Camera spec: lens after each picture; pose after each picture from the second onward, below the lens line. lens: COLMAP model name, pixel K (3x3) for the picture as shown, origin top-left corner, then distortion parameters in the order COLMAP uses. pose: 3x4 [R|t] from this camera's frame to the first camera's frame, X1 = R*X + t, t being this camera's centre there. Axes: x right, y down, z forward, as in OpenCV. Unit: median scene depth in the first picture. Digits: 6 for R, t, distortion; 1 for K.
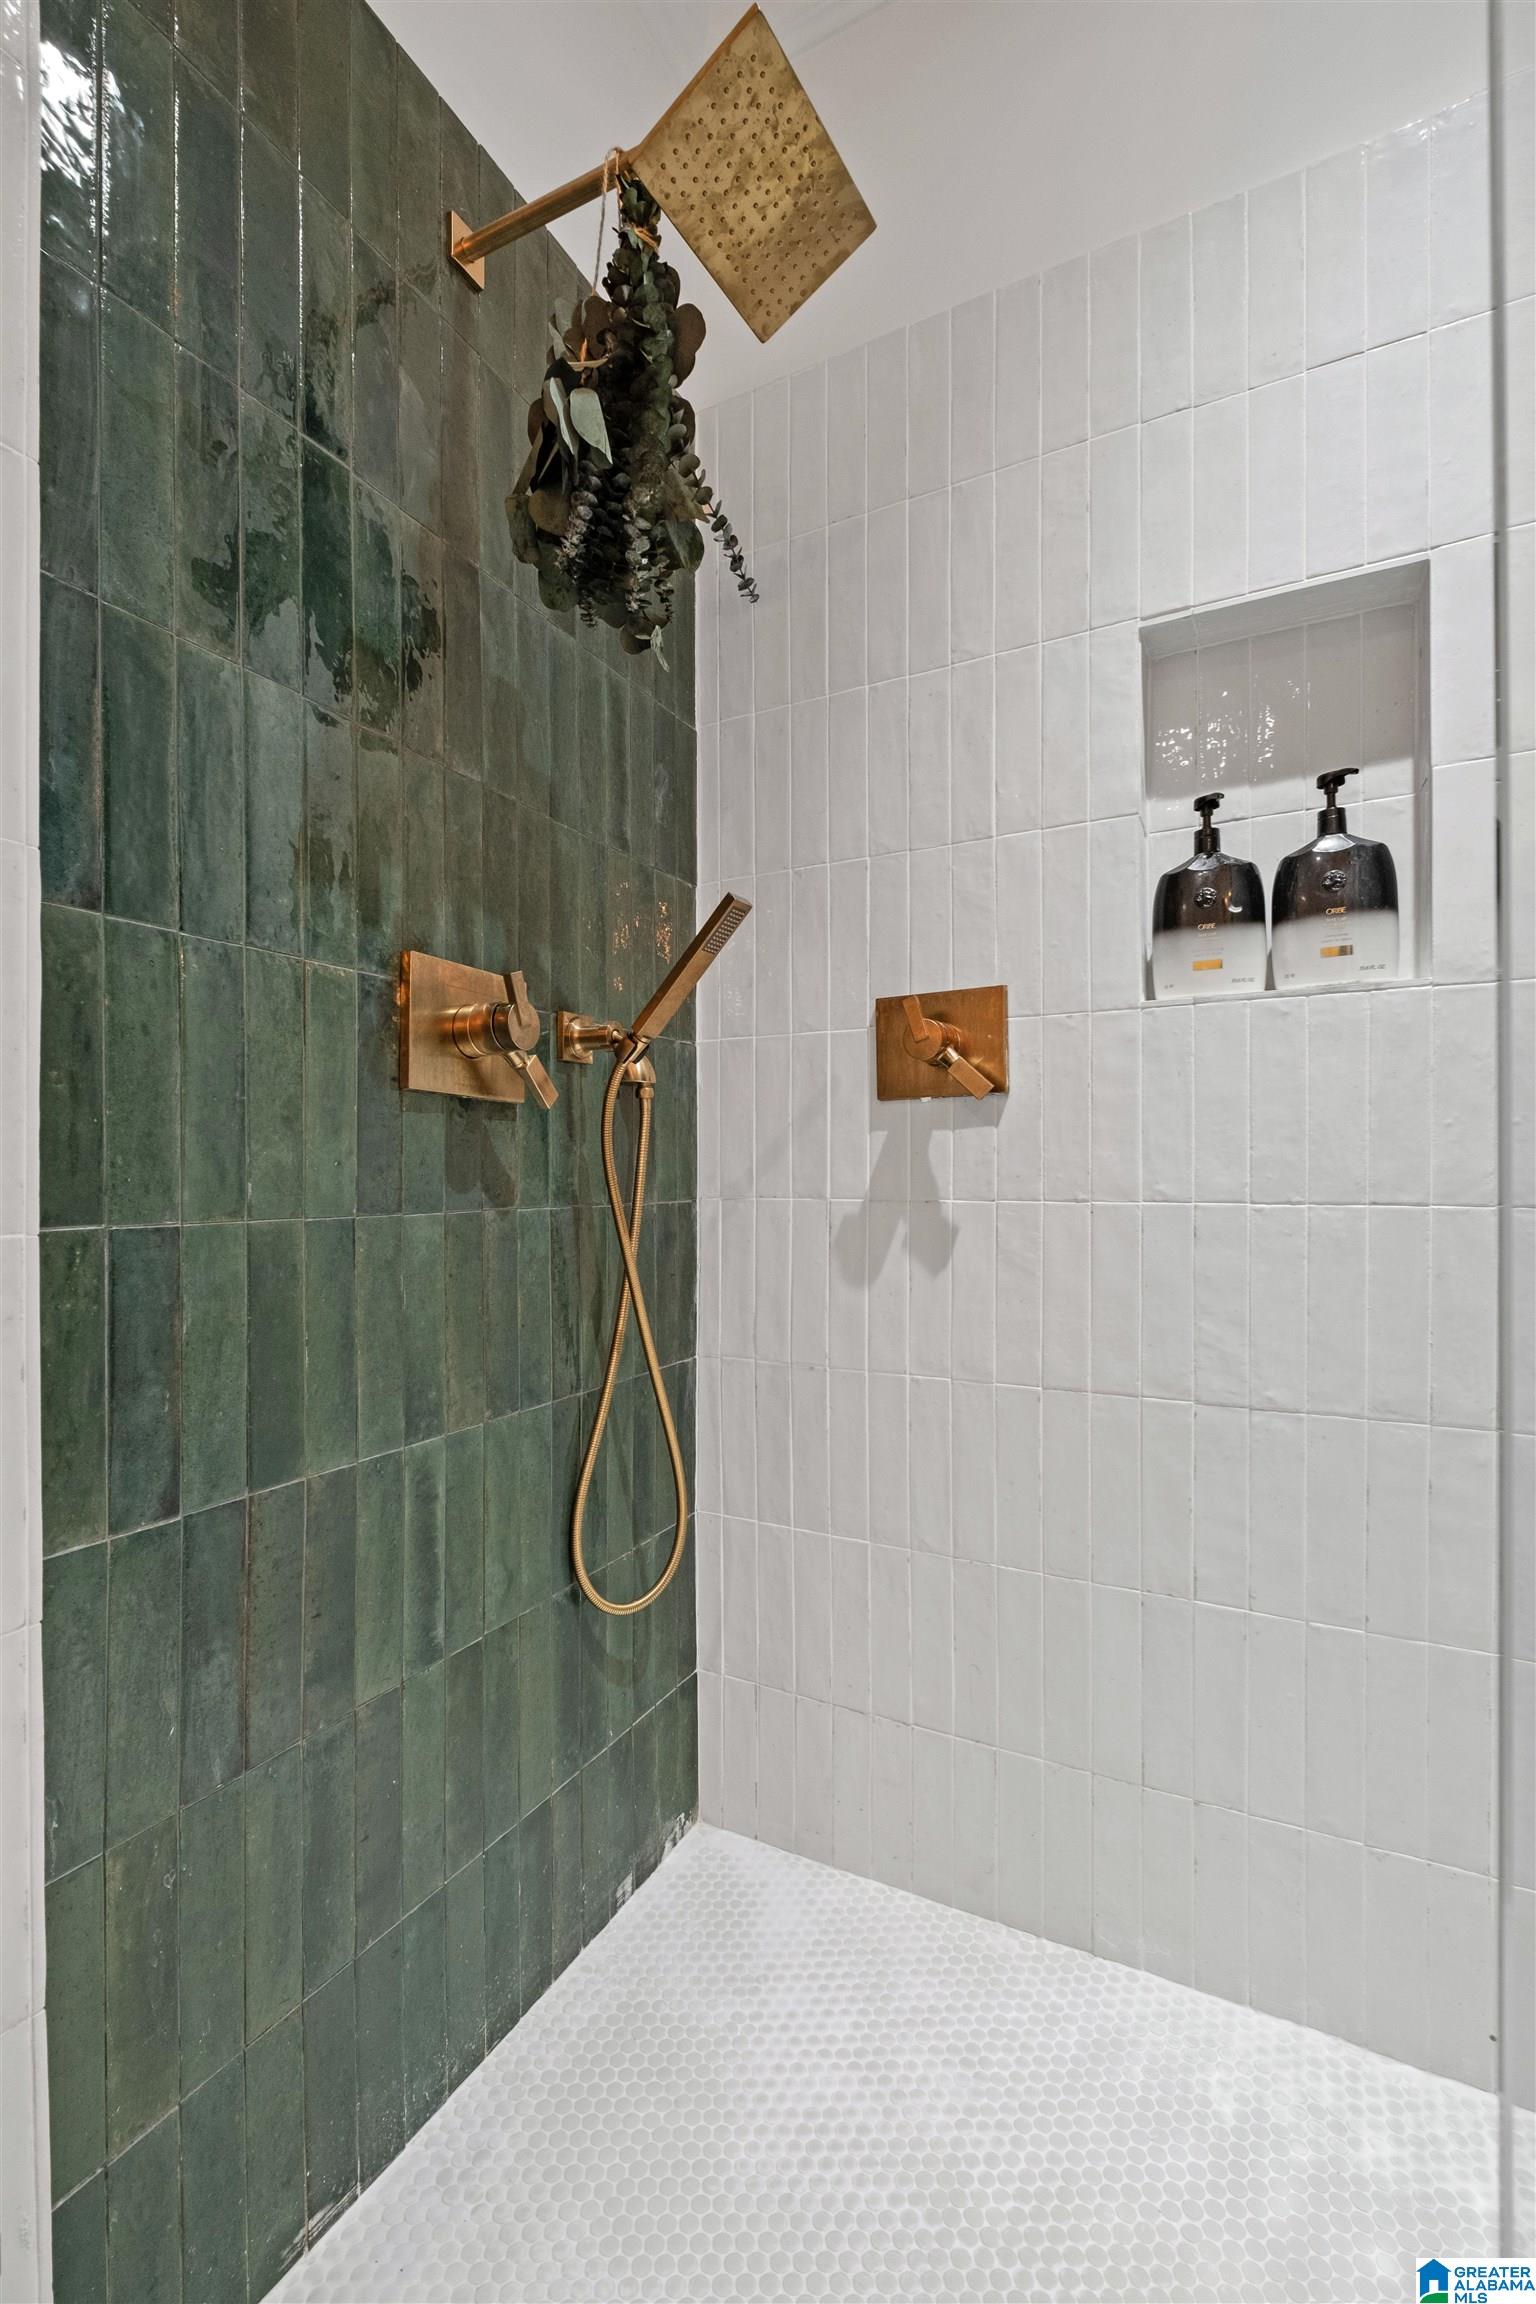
lens RADIAL K [[1024.4, 0, 760.4], [0, 1024.4, 1168.9], [0, 0, 1]] dist [0.002892, -0.004182]
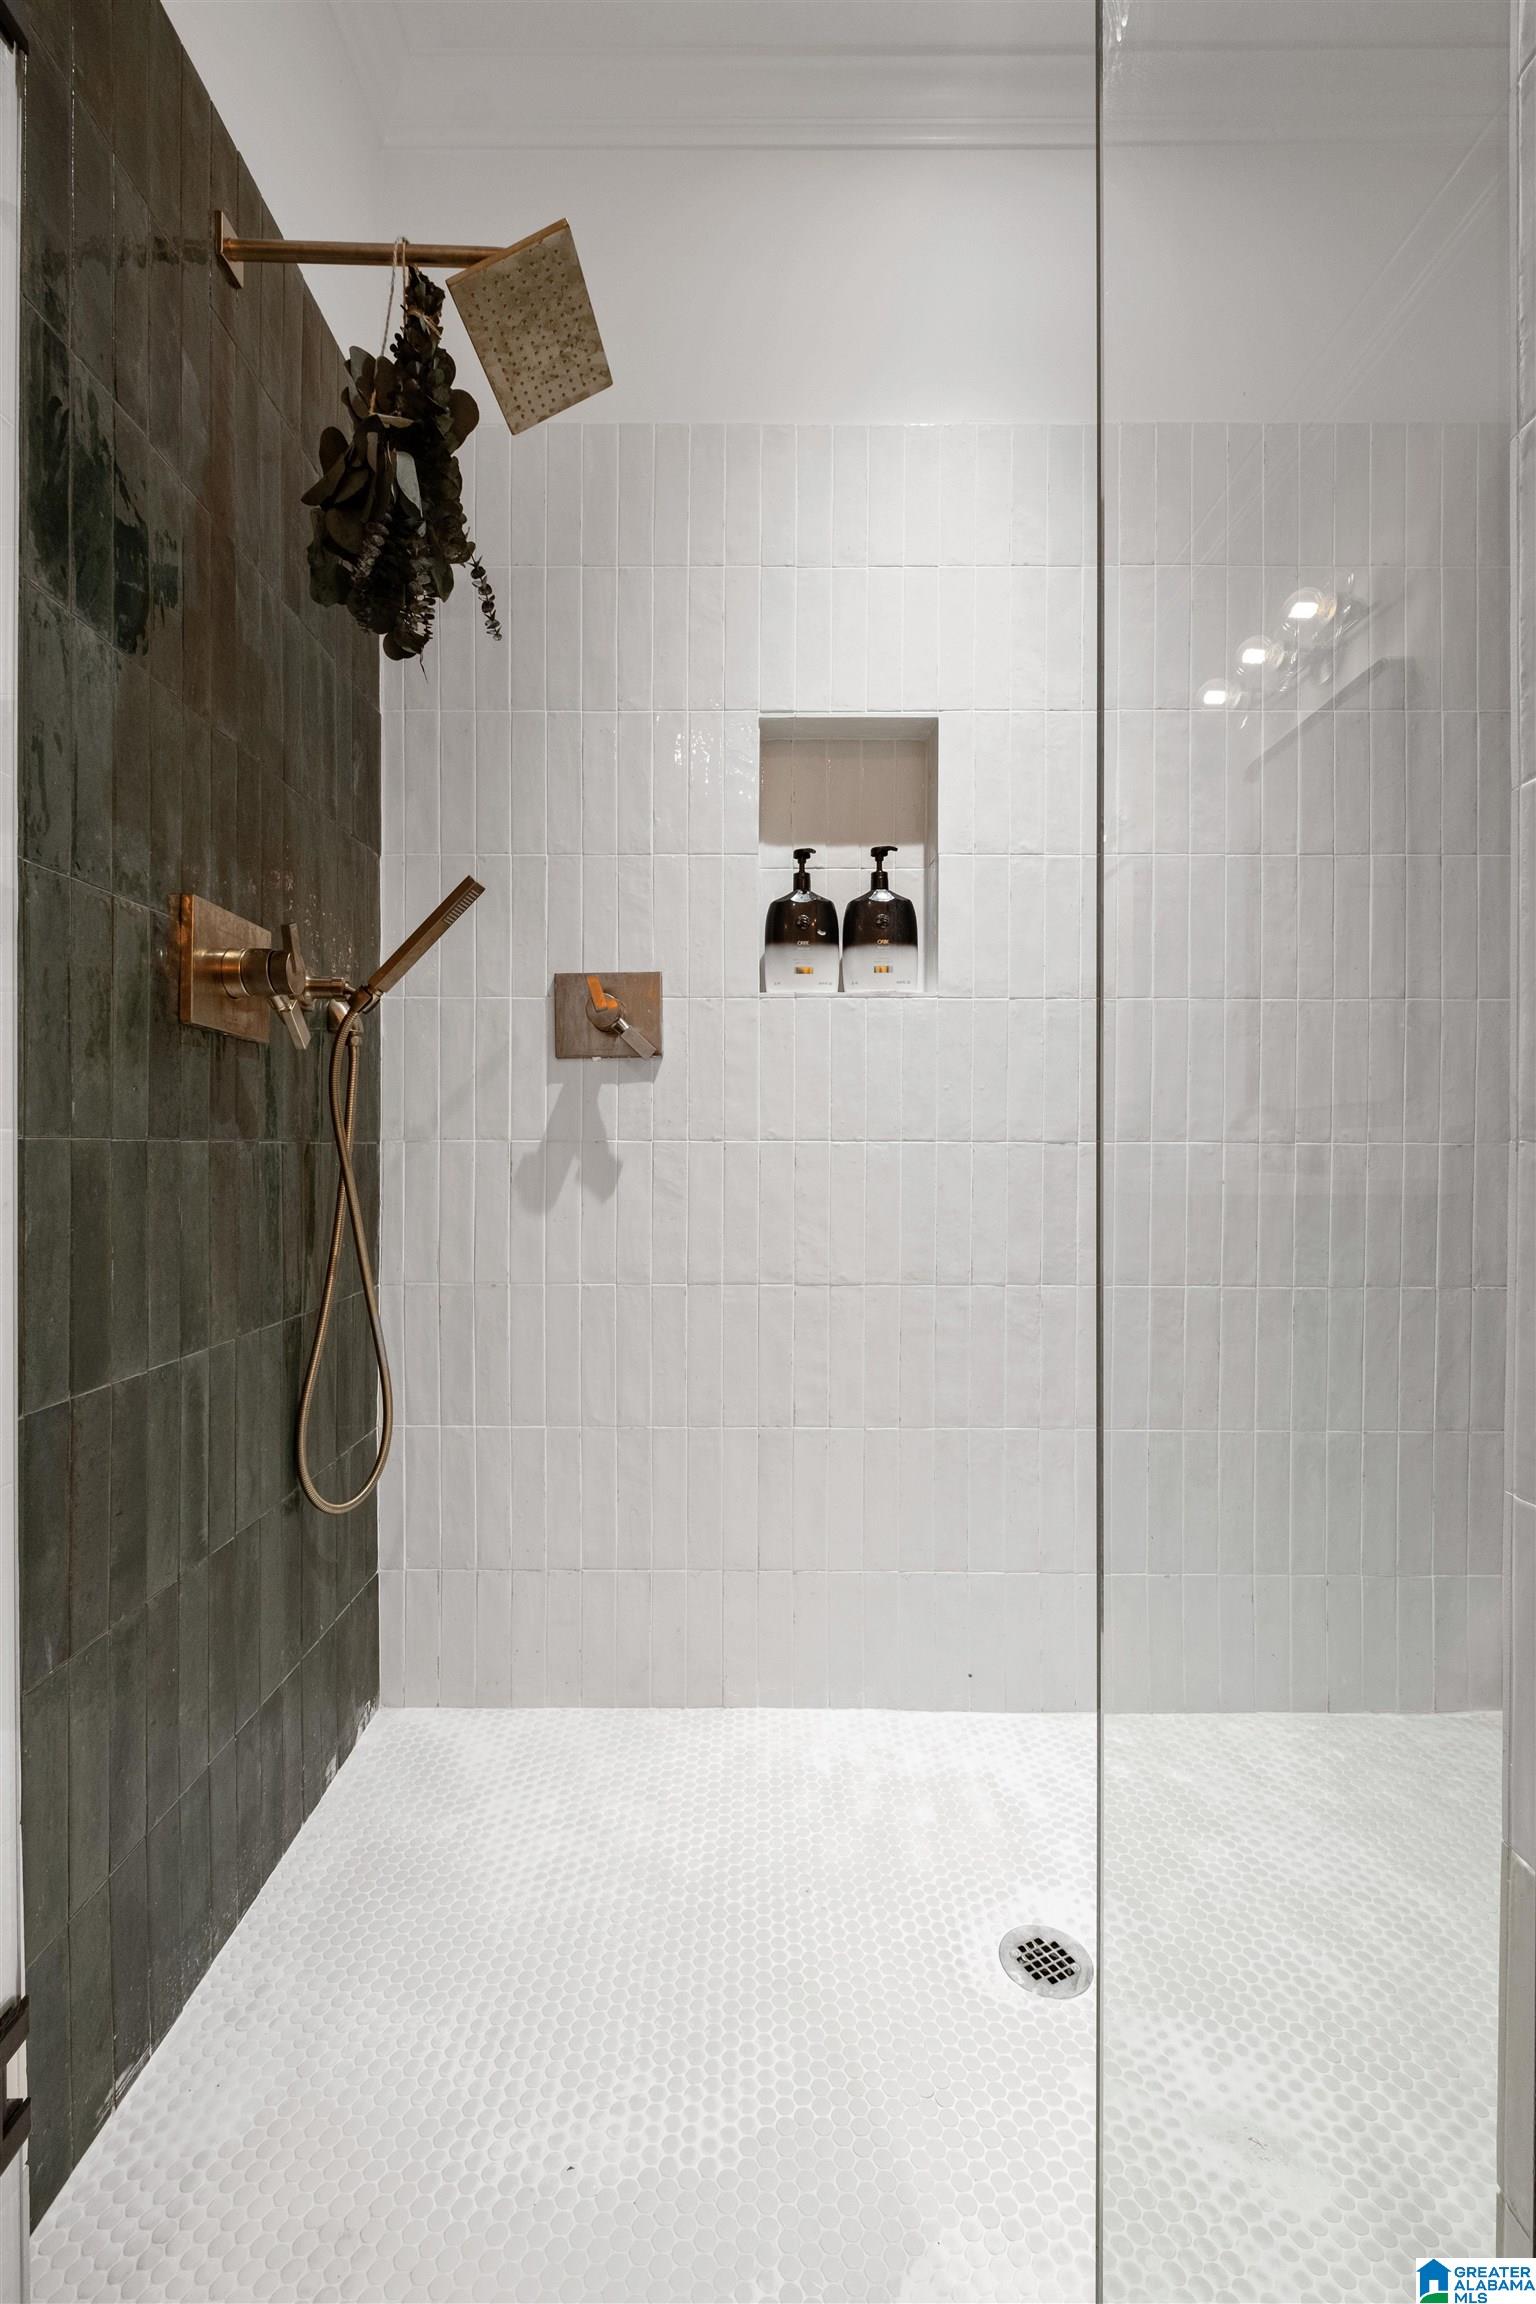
lens RADIAL K [[1024.4, 0, 766.2], [0, 1024.4, 1145.2], [0, 0, 1]] dist [0.002892, -0.004182]
pose [[0.876024, 0.004999, 0.482242, -0.300371], [-0.004617, 0.999987, -0.001978, 0.044732], [-0.482246, -0.000494, 0.876036, -0.211089]]
